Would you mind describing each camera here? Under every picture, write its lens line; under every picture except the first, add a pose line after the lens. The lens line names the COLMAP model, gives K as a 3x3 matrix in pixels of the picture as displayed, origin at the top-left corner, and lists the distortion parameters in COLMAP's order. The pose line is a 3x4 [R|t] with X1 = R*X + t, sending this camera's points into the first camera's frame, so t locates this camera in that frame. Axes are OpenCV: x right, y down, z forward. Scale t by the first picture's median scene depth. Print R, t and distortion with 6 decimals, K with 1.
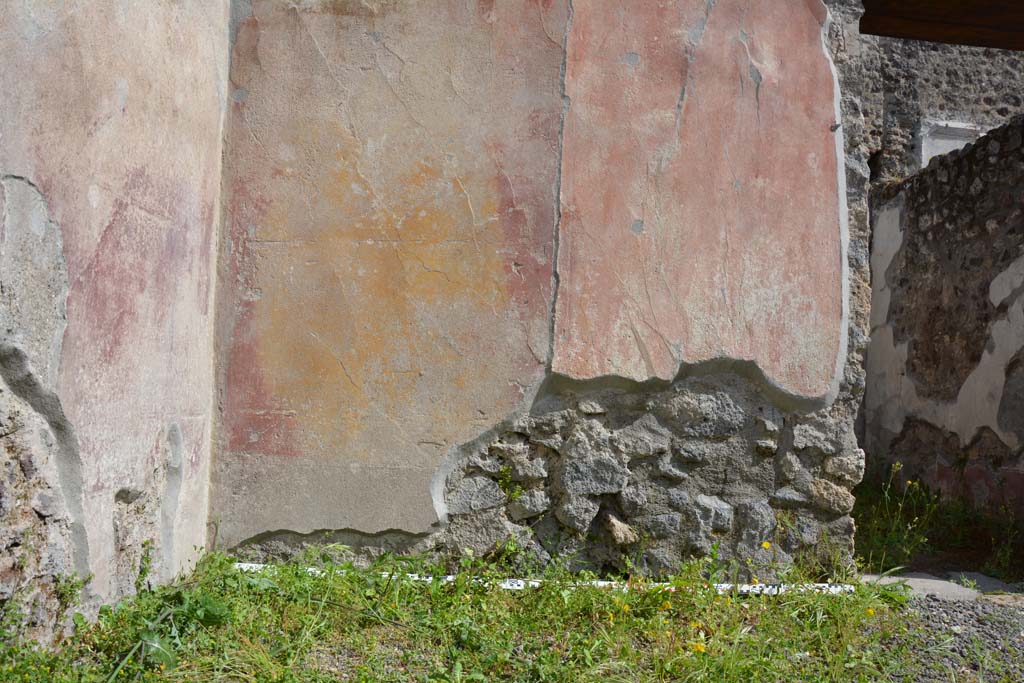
lens RADIAL K [[800.5, 0, 512.0], [0, 800.5, 341.5], [0, 0, 1]] dist [-0.165194, 0.124808]
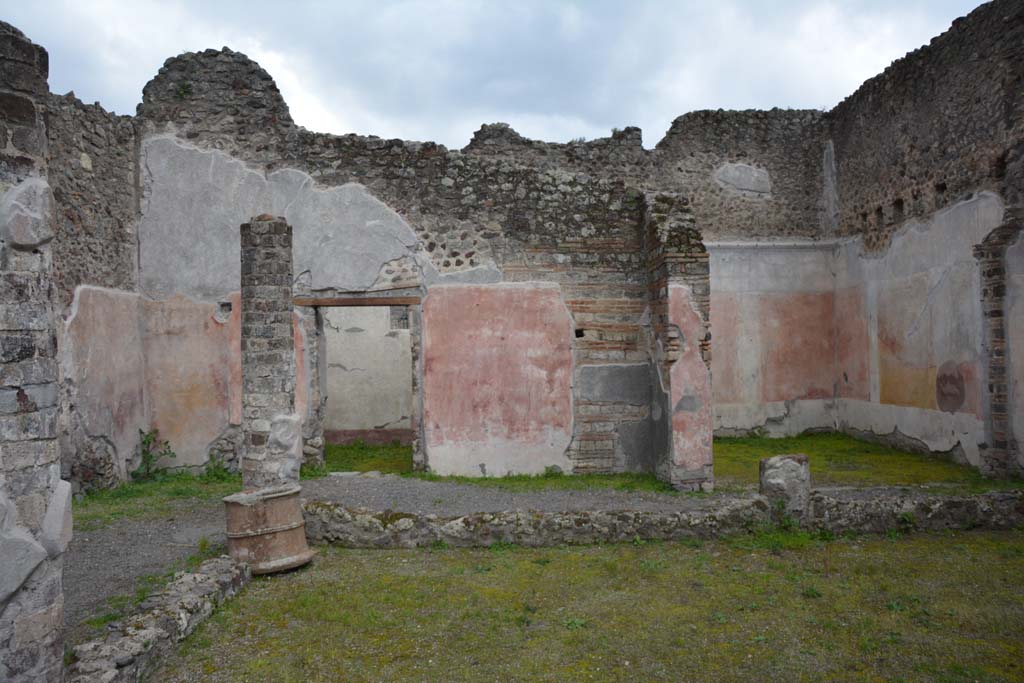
lens RADIAL K [[800.5, 0, 512.0], [0, 800.5, 341.5], [0, 0, 1]] dist [-0.165194, 0.124808]
pose [[0.996796, -0.079957, 0.002206, 1.445514], [0.079823, 0.996139, 0.036529, -0.388824], [-0.005119, -0.036236, 0.999330, -2.832863]]
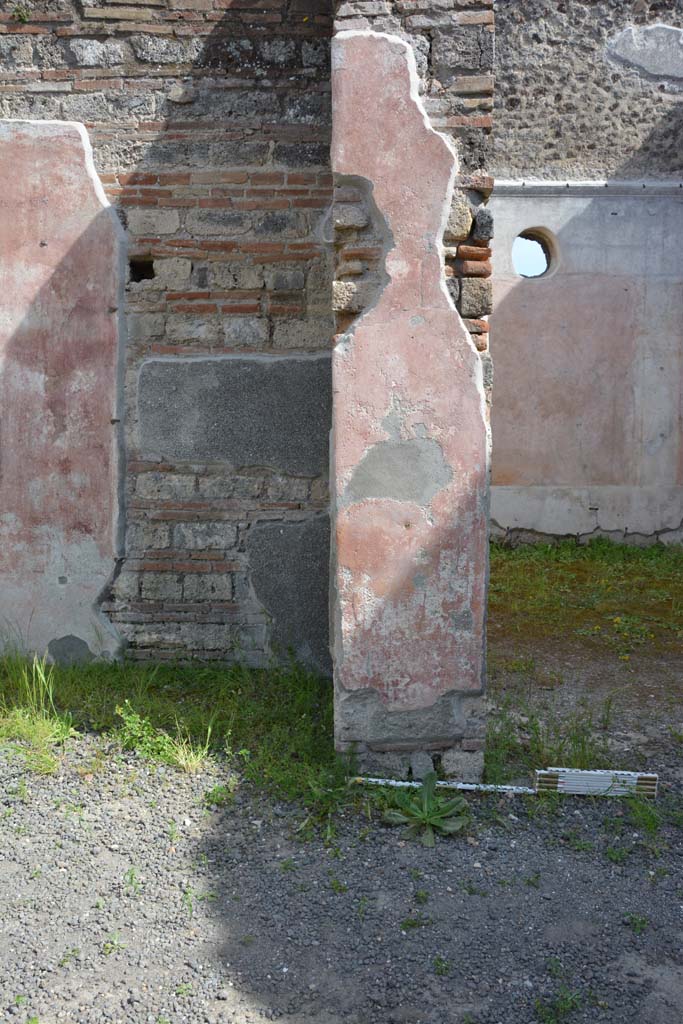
lens RADIAL K [[819.2, 0, 341.5], [0, 819.2, 512.0], [0, 0, 1]] dist [-0.154986, 0.135206]
pose [[0.994119, -0.052256, -0.094855, 2.240751], [0.065613, 0.987449, 0.143667, -0.018809], [0.086157, -0.149045, 0.985070, -0.292808]]
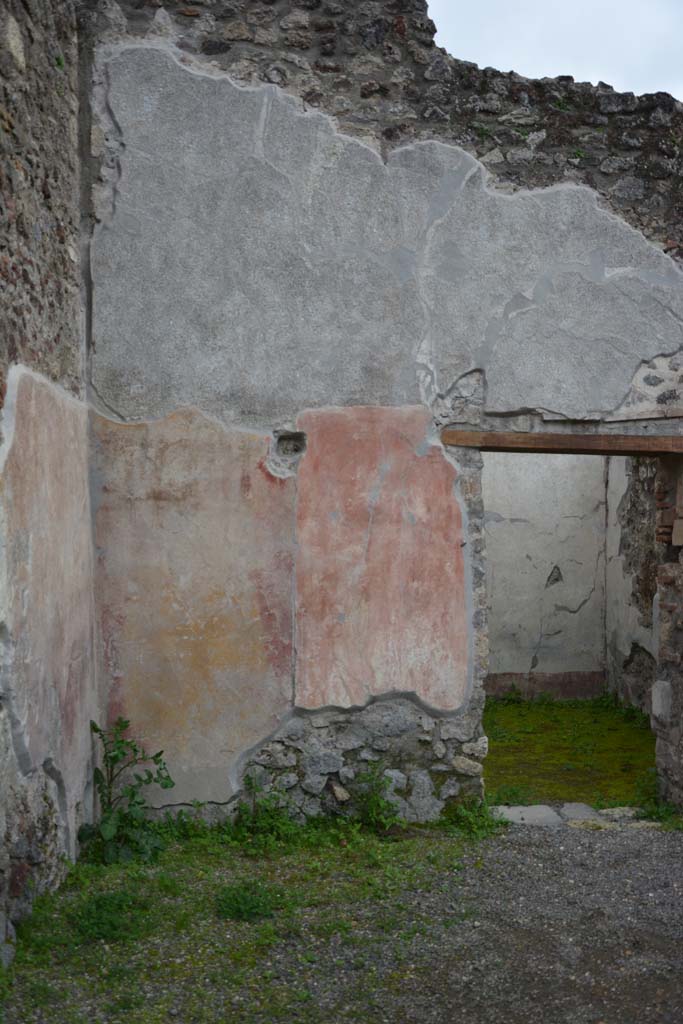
lens RADIAL K [[993.3, 0, 341.5], [0, 993.3, 512.0], [0, 0, 1]] dist [-0.088621, 0.254809]
pose [[0.997998, -0.047487, 0.041784, 0.079524], [0.045733, 0.998072, 0.041969, -0.463723], [-0.043696, -0.039974, 0.998245, -1.127356]]
